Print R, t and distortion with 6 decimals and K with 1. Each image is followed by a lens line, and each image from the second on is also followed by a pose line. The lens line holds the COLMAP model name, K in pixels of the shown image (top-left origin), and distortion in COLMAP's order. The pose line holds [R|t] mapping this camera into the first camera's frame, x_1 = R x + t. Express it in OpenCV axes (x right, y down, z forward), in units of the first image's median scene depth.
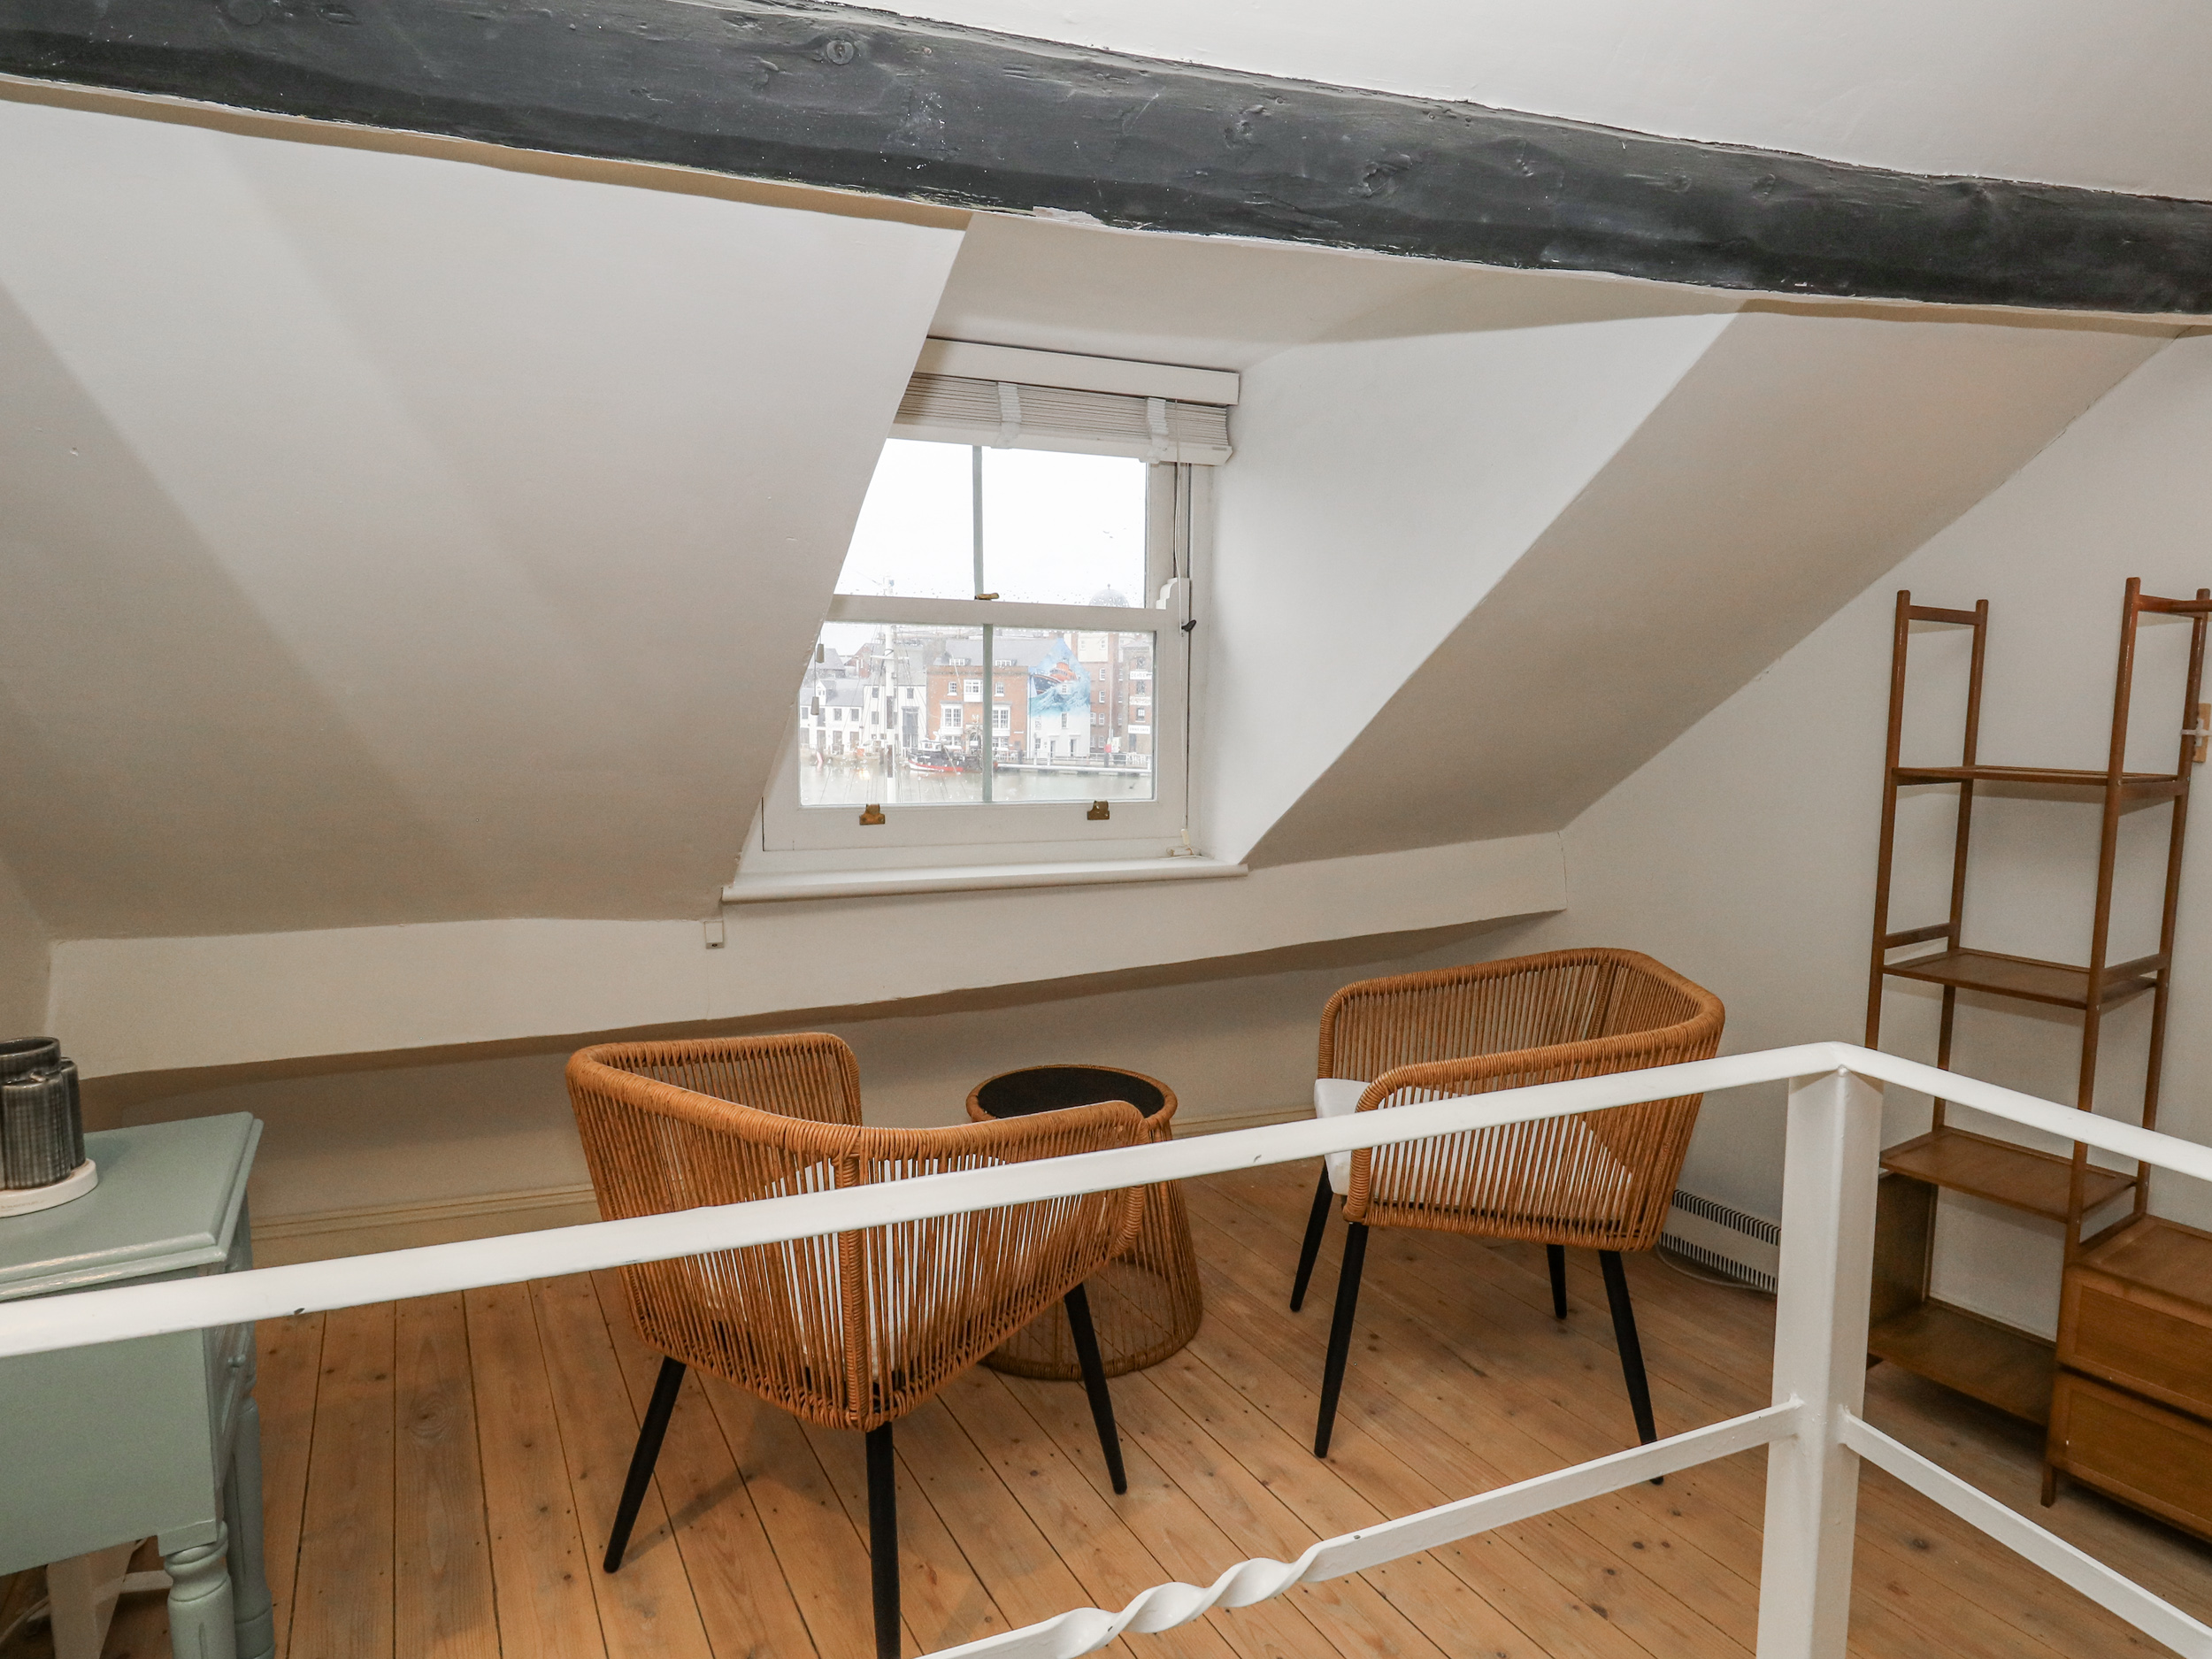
lens RADIAL K [[1178.8, 0, 1047.2], [0, 1178.8, 814.3], [0, 0, 1]] dist [0.003415, -0.003501]
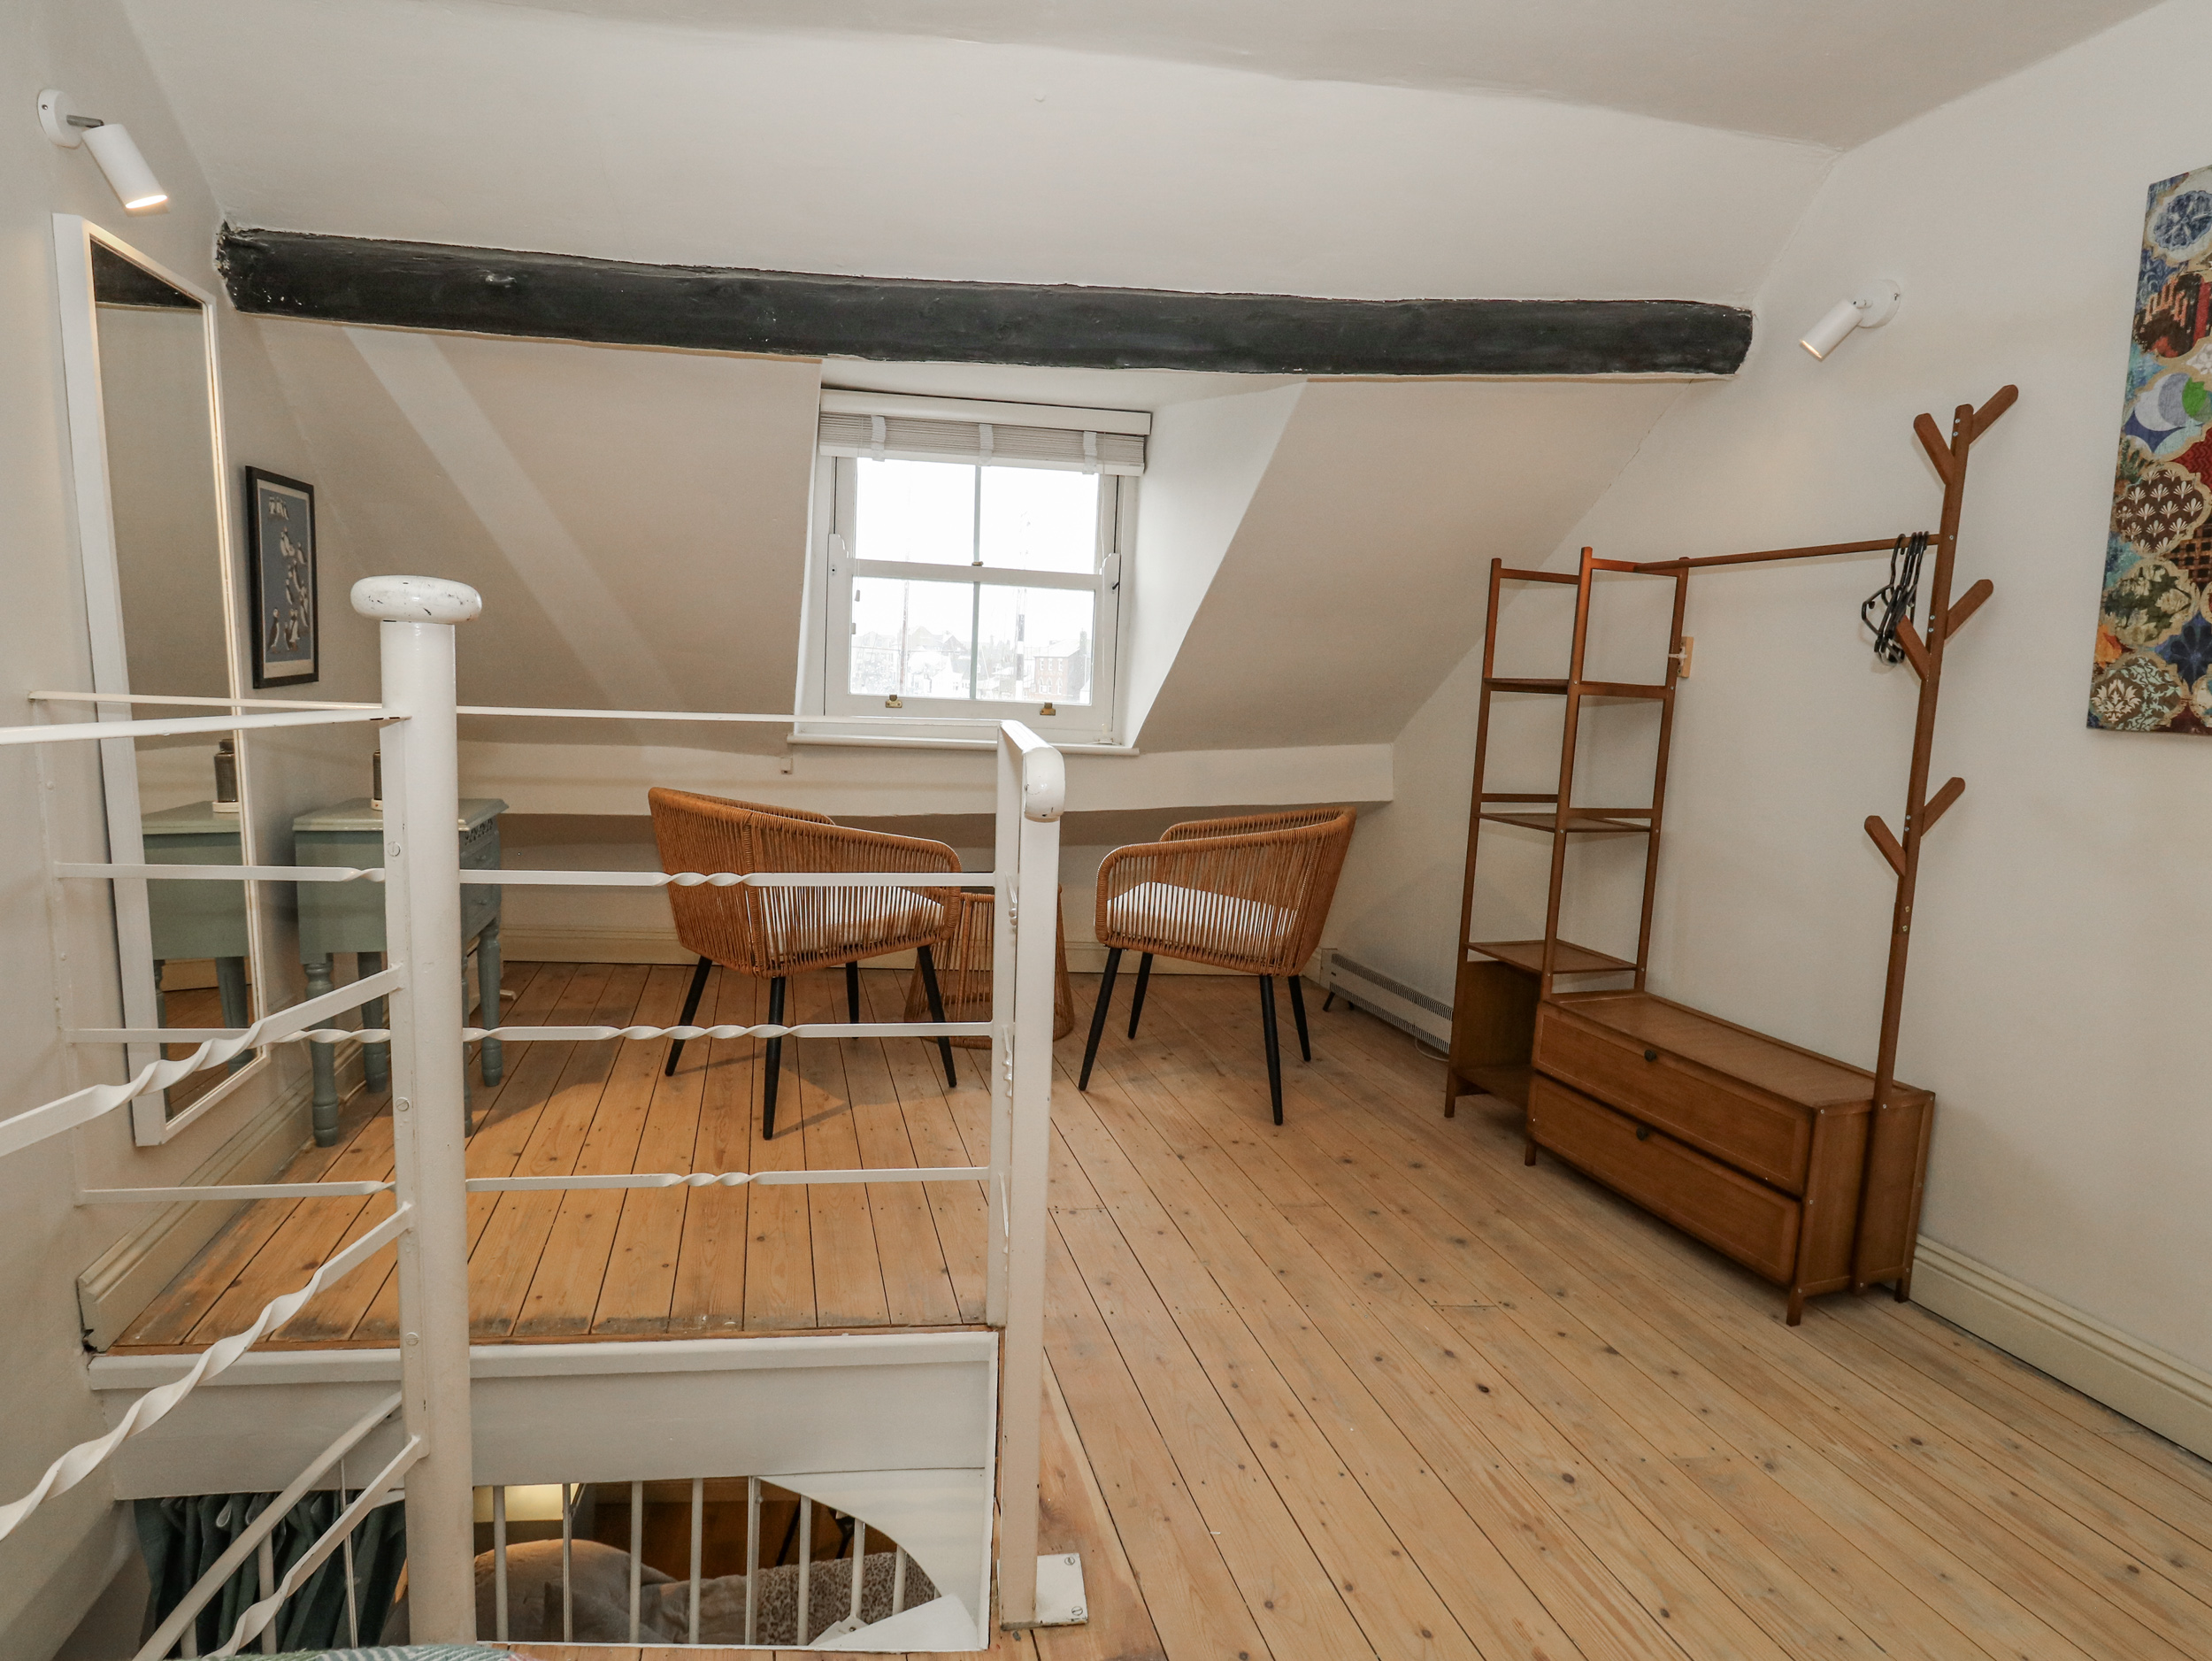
lens RADIAL K [[1140.0, 0, 1100.1], [0, 1140.0, 824.5], [0, 0, 1]] dist [0.004540, 0.000004]
pose [[0.971181, 0.061921, -0.230160, 0.585396], [-0.059609, 0.998077, 0.016988, 0.149157], [0.230769, -0.002779, 0.973005, -0.509740]]
